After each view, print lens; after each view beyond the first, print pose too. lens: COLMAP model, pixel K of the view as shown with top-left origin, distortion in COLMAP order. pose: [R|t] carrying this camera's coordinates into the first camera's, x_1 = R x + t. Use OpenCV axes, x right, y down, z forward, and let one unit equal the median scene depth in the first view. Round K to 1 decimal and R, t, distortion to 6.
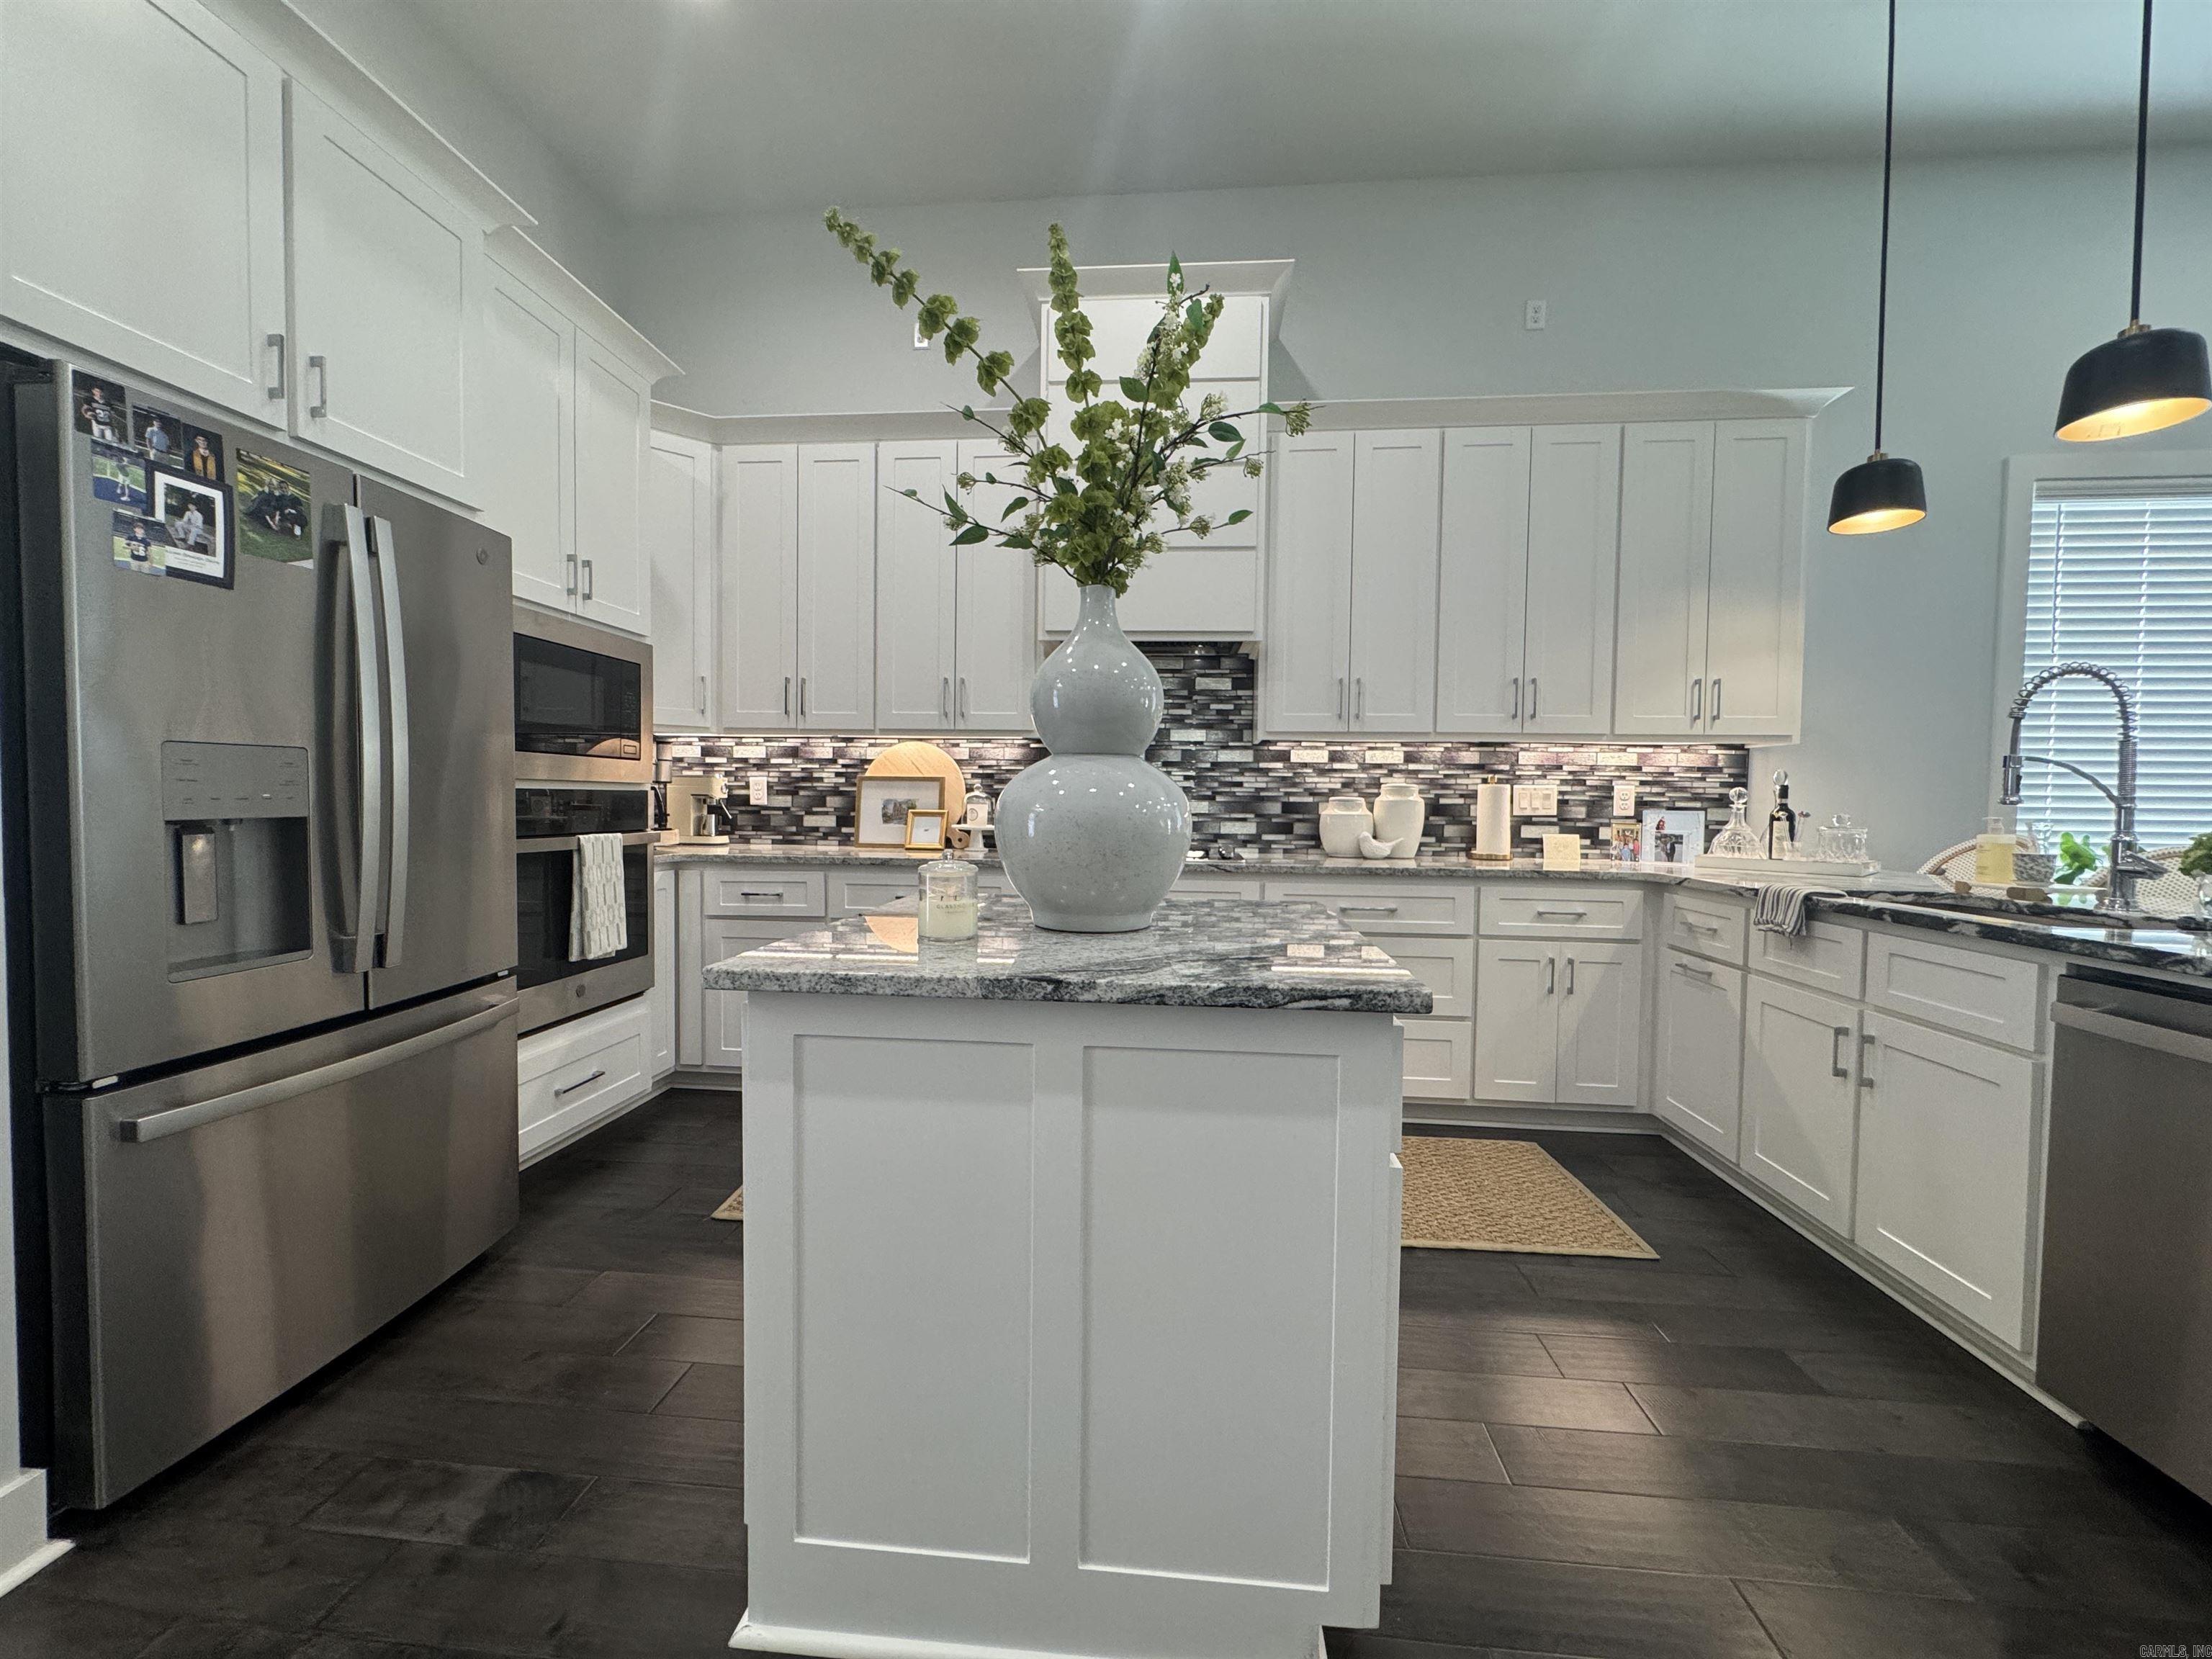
lens RADIAL K [[883.2, 0, 1106.0], [0, 883.2, 829.5], [0, 0, 1]] dist [-0.004527, 0.000106]
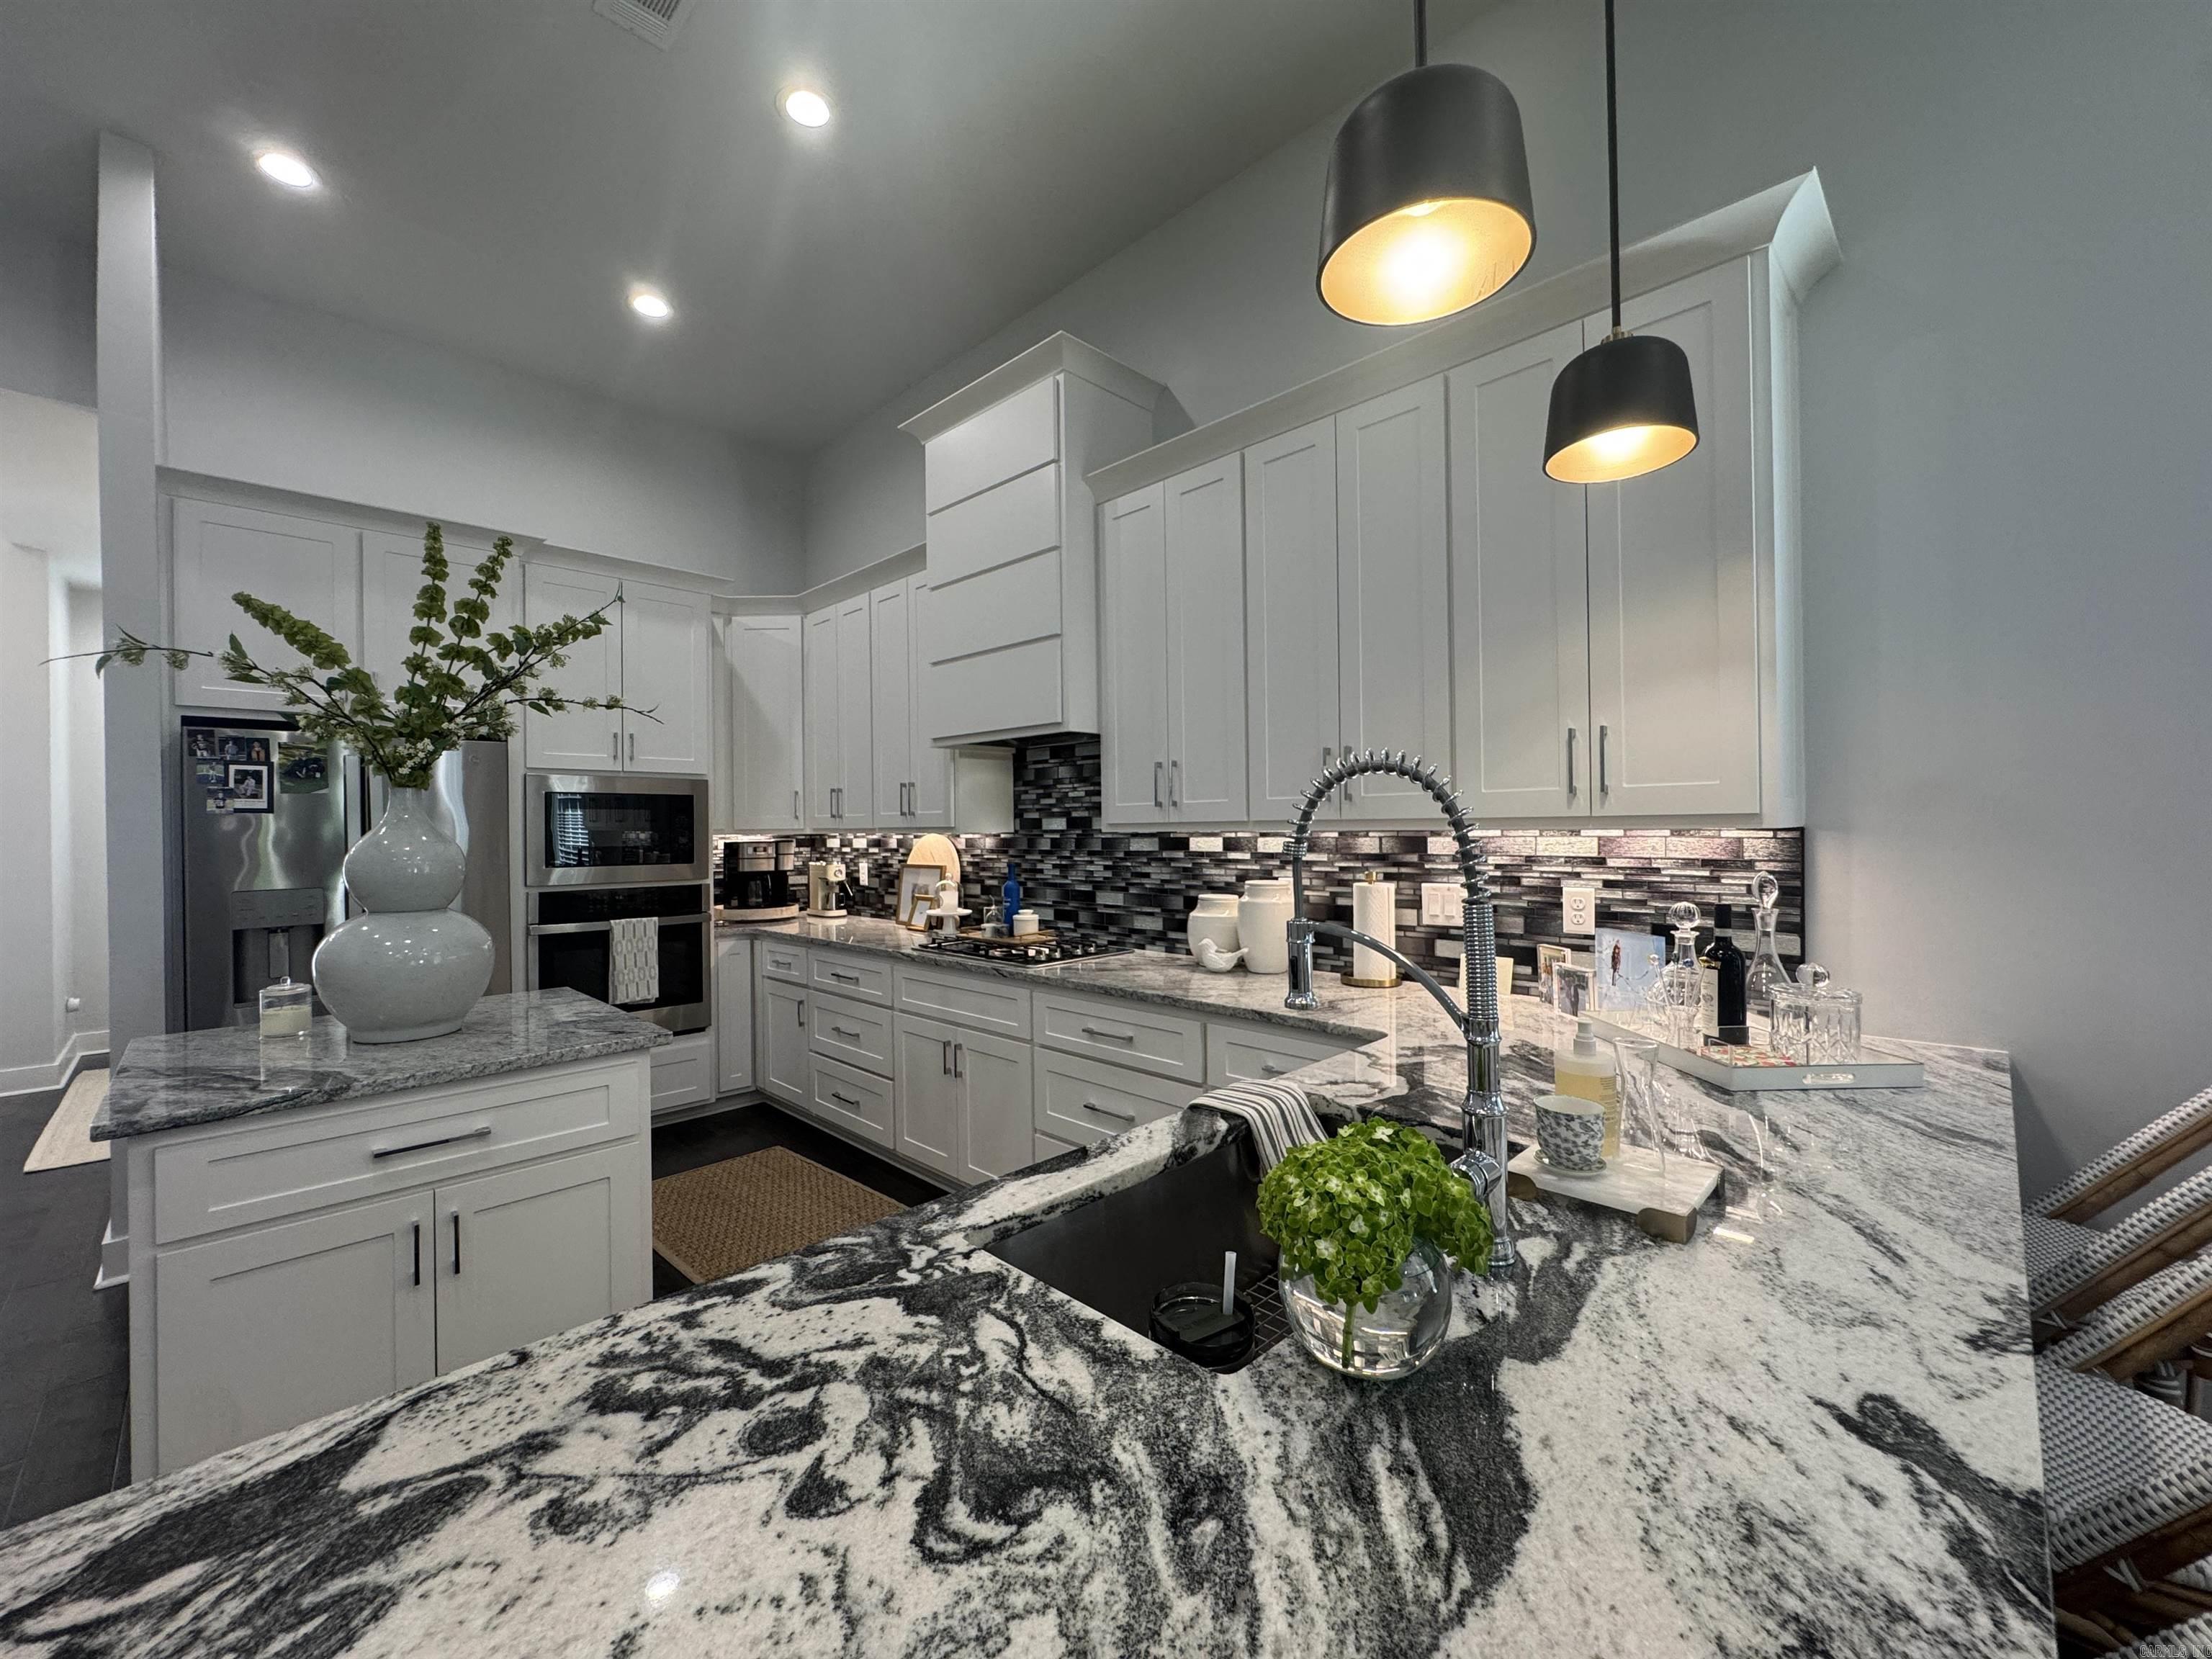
lens RADIAL K [[884.6, 0, 1103.7], [0, 884.6, 829.4], [0, 0, 1]] dist [-0.004578, 0.000007]
pose [[0.770309, -0.022299, -0.637281, 0.720033], [-0.000832, 0.999352, -0.035974, -0.067465], [0.637671, 0.028242, 0.769791, 0.271151]]
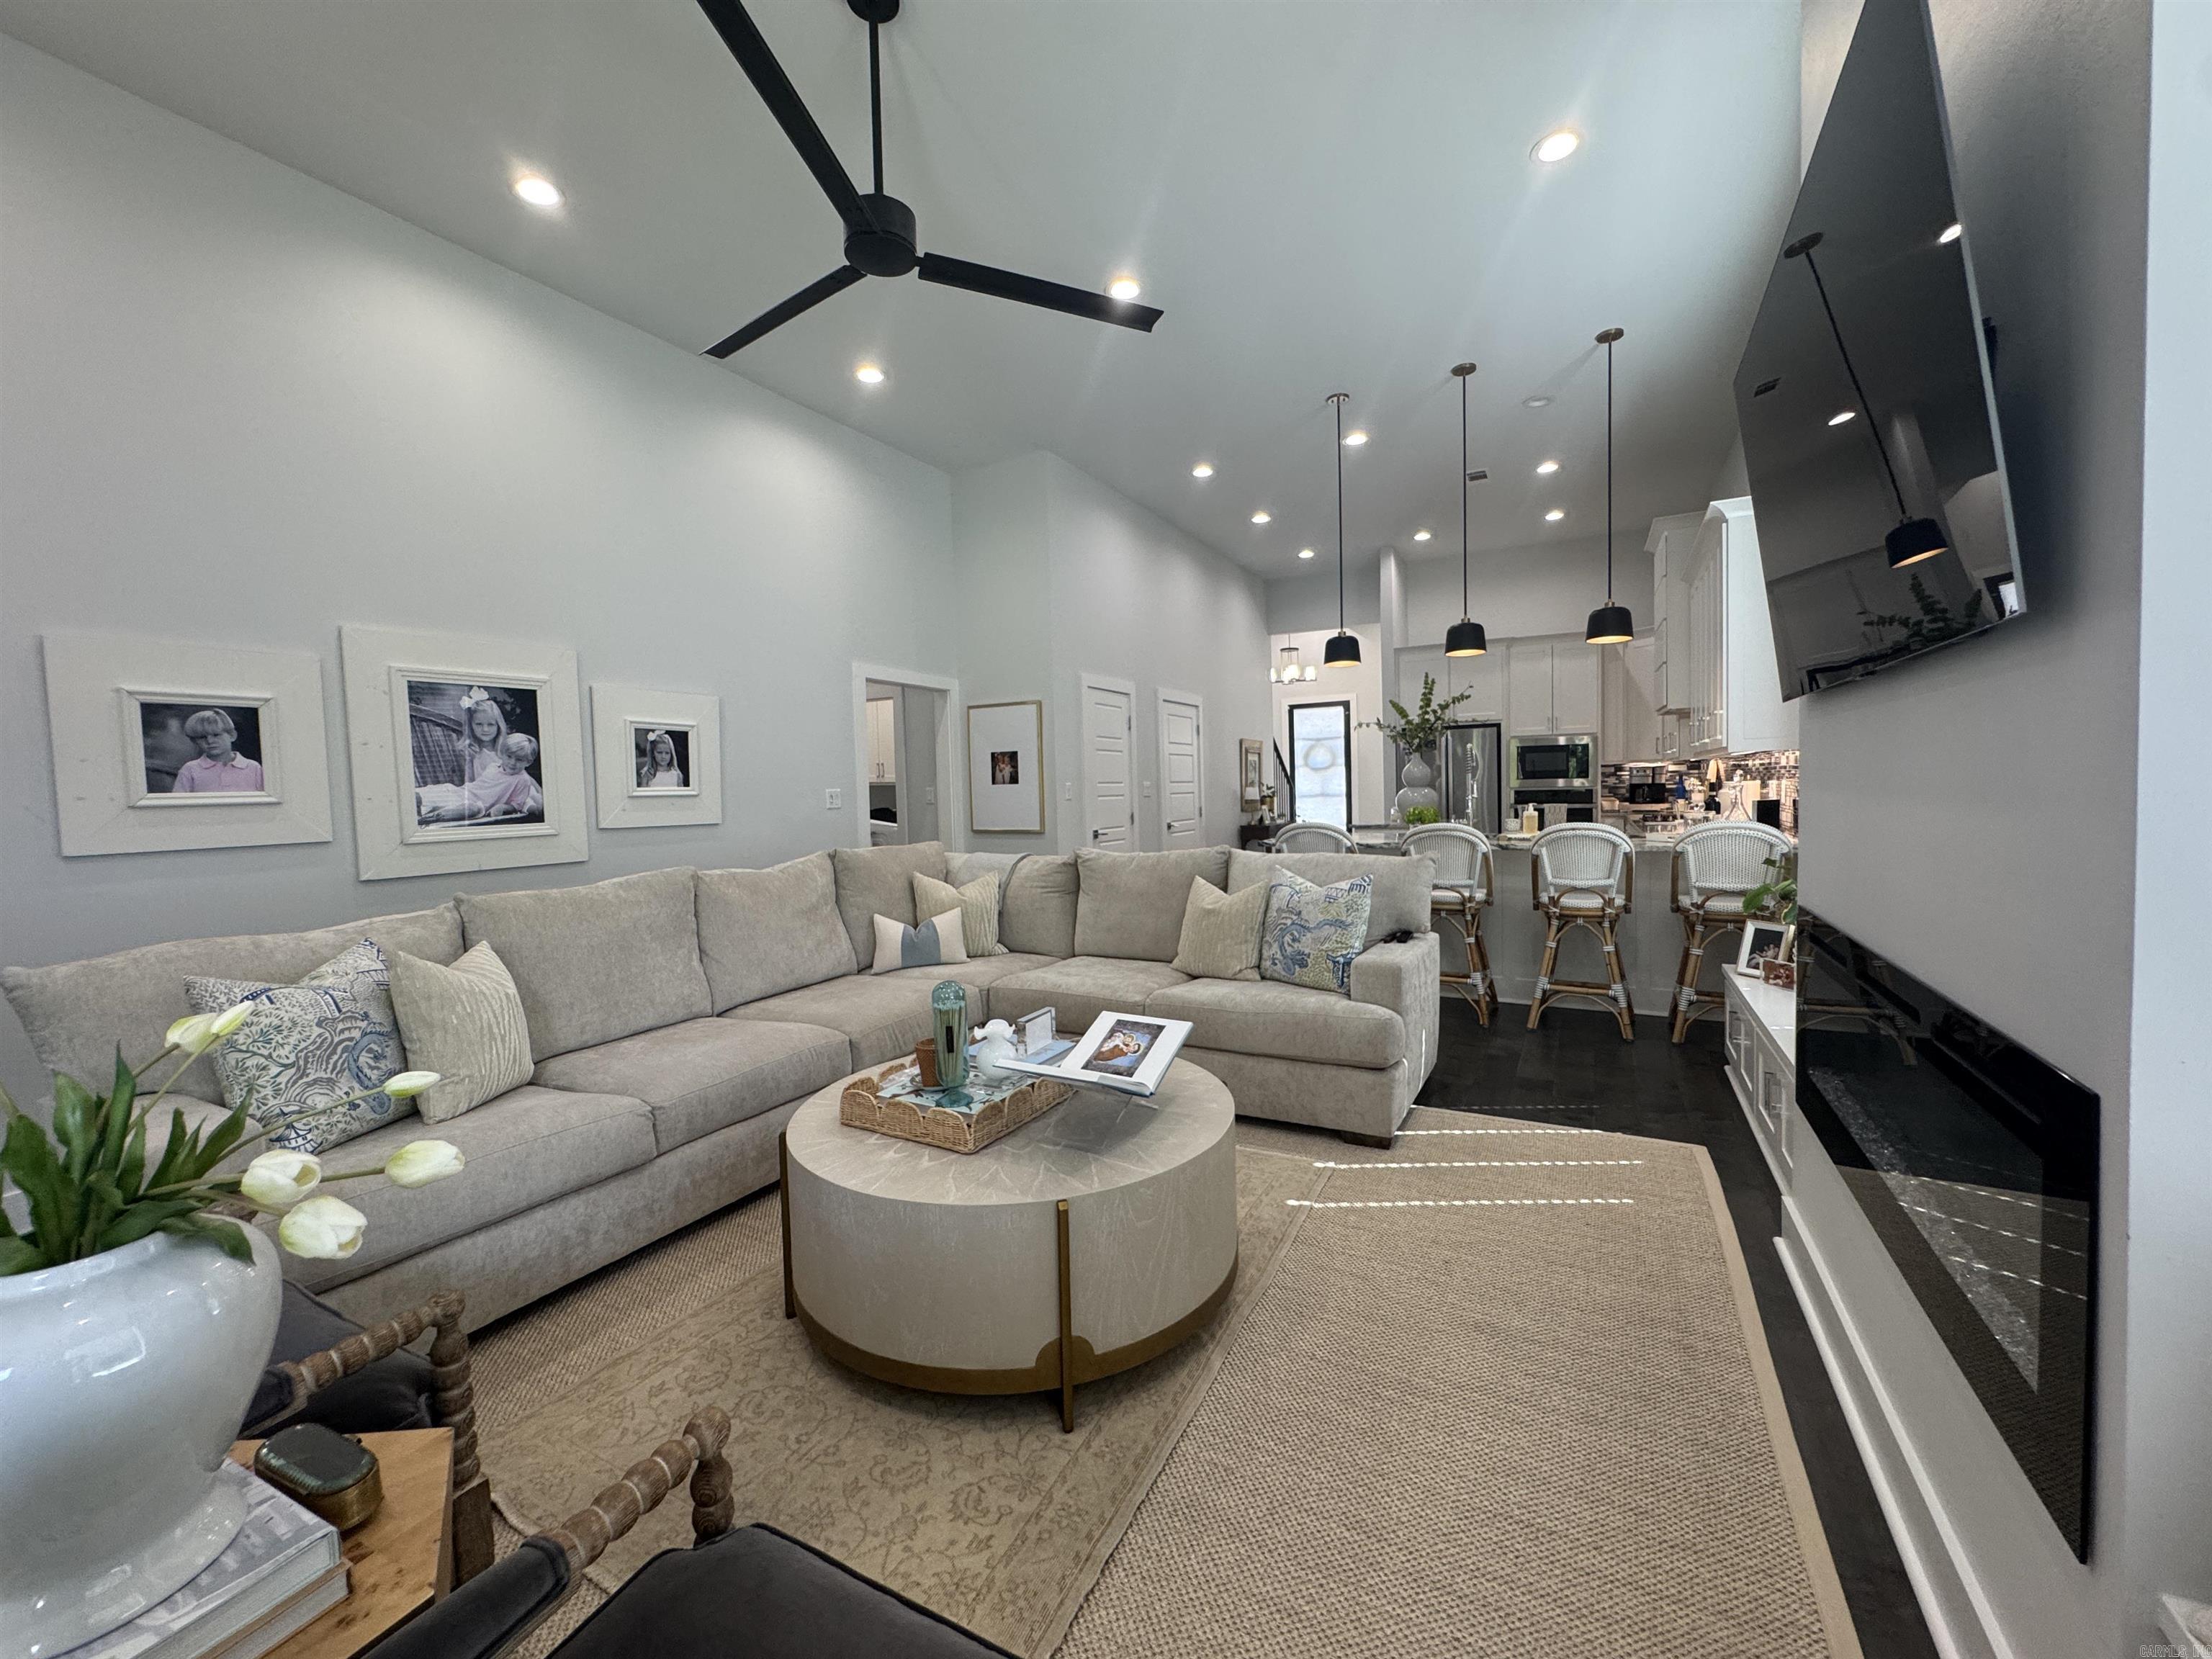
lens RADIAL K [[883.9, 0, 1106.0], [0, 883.9, 829.5], [0, 0, 1]] dist [-0.002548, -0.000177]
pose [[-0.391384, 0.040221, -0.919348, 2.182149], [-0.013668, 0.998680, 0.049511, -0.027172], [0.920126, 0.031943, -0.390318, 0.567317]]
